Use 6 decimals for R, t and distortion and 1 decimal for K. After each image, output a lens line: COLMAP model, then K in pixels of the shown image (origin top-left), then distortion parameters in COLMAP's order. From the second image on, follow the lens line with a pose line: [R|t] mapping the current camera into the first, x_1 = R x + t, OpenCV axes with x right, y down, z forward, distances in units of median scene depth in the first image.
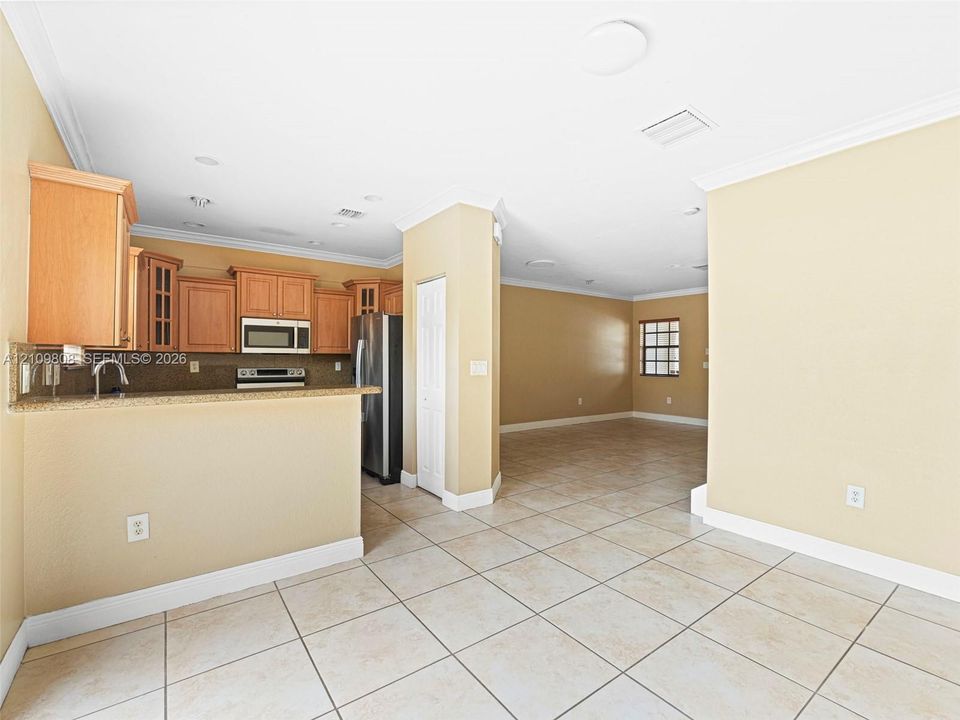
lens RADIAL K [[436.9, 0, 484.9], [0, 436.9, 359.6], [0, 0, 1]] dist [-0.000338, 0.000276]
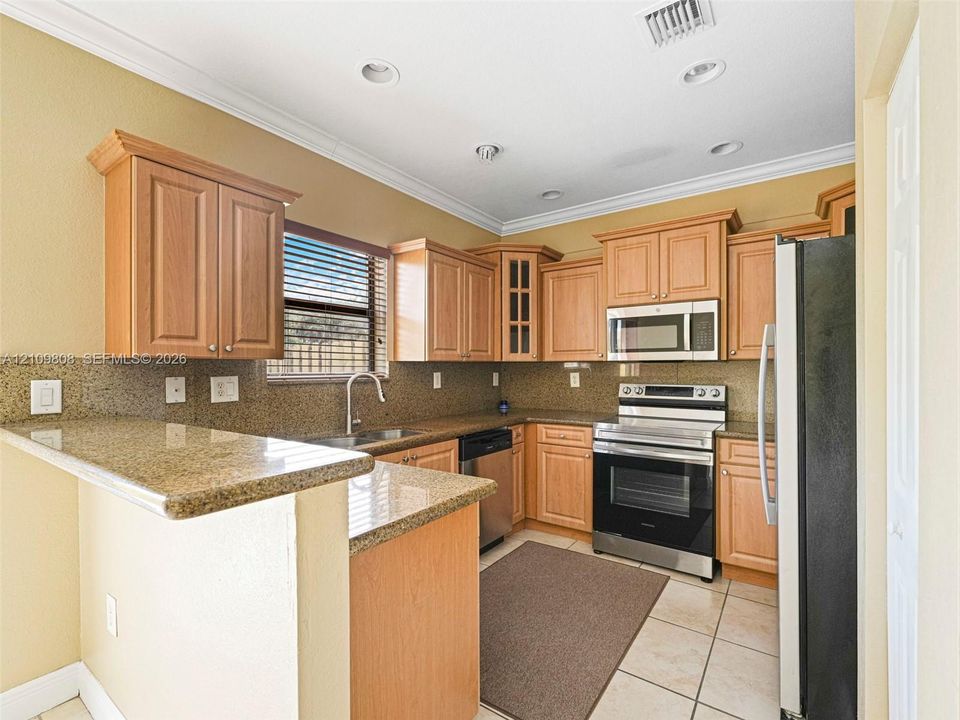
lens RADIAL K [[436.9, 0, 474.5], [0, 436.9, 368.1], [0, 0, 1]] dist [-0.000338, 0.000276]
pose [[0.299390, -0.002213, -0.954128, 0.022987], [0.005226, 0.999986, -0.000679, -0.004604], [0.954117, -0.004783, 0.299397, 0.561818]]
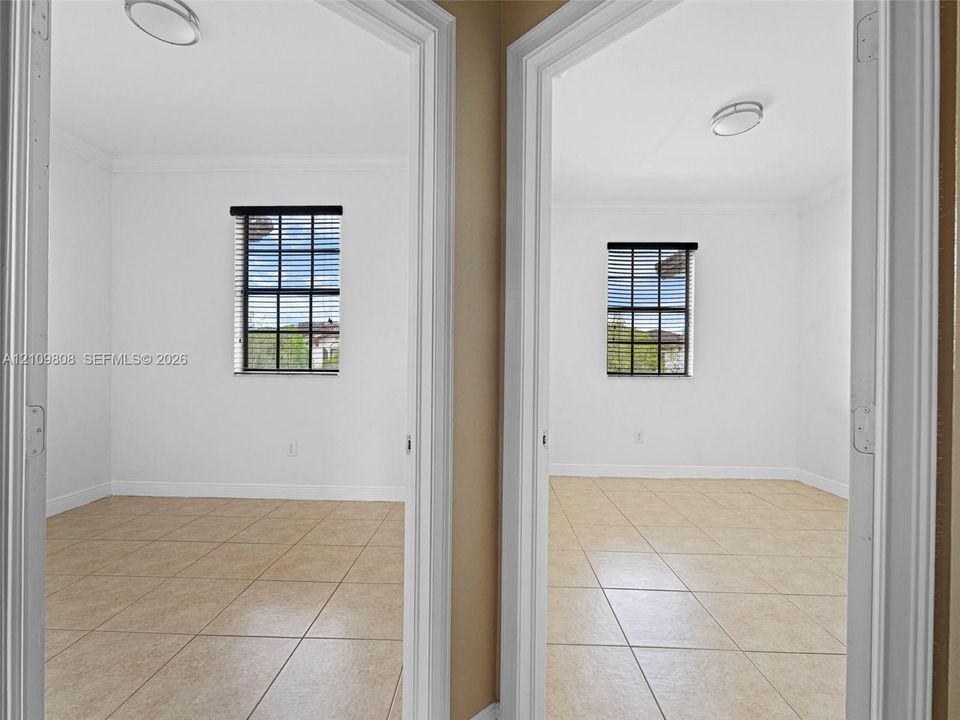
lens RADIAL K [[436.9, 0, 482.3], [0, 436.9, 357.4], [0, 0, 1]] dist [-0.000338, 0.000276]
pose [[0.626072, 0.002892, 0.779760, 0.405460], [-0.004653, 0.999989, 0.000027, 0.043339], [-0.779751, -0.003645, 0.626079, 1.210824]]
